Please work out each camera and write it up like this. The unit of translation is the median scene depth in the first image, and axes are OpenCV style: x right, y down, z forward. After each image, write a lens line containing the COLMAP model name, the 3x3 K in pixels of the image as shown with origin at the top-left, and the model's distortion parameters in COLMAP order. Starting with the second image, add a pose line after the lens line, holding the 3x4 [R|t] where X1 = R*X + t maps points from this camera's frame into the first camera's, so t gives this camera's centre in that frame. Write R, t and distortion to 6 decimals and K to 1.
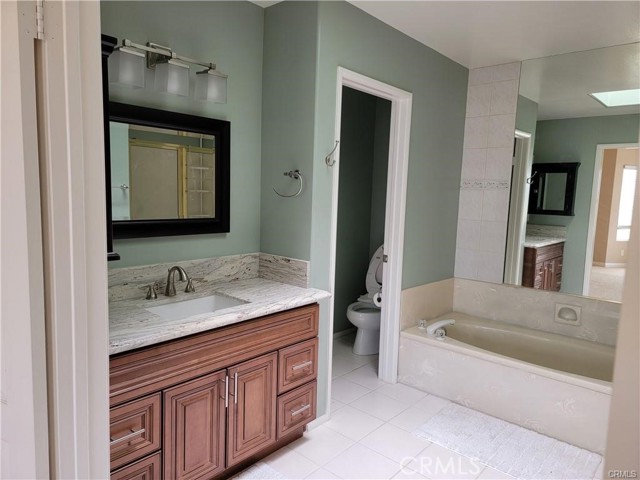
lens RADIAL K [[430.2, 0, 319.9], [0, 430.2, 232.4], [0, 0, 1]] dist [0.044916, -0.004279]
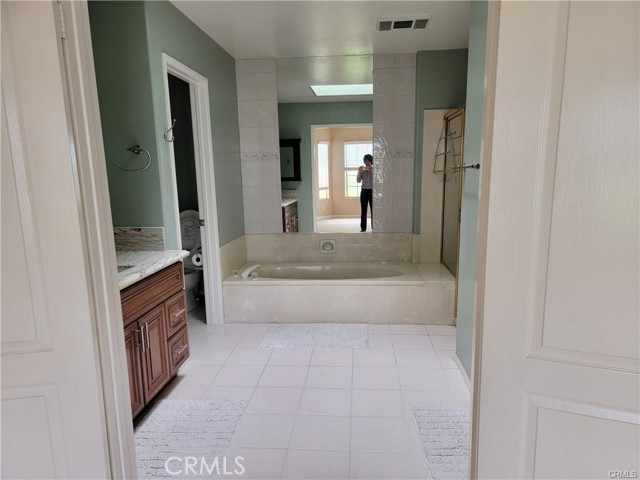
lens RADIAL K [[430.2, 0, 319.9], [0, 430.2, 232.4], [0, 0, 1]] dist [0.044916, -0.004279]
pose [[0.803874, -0.133982, 0.579513, -0.271443], [0.102473, 0.990928, 0.086954, 0.018539], [-0.585906, -0.010516, 0.810311, -0.126193]]
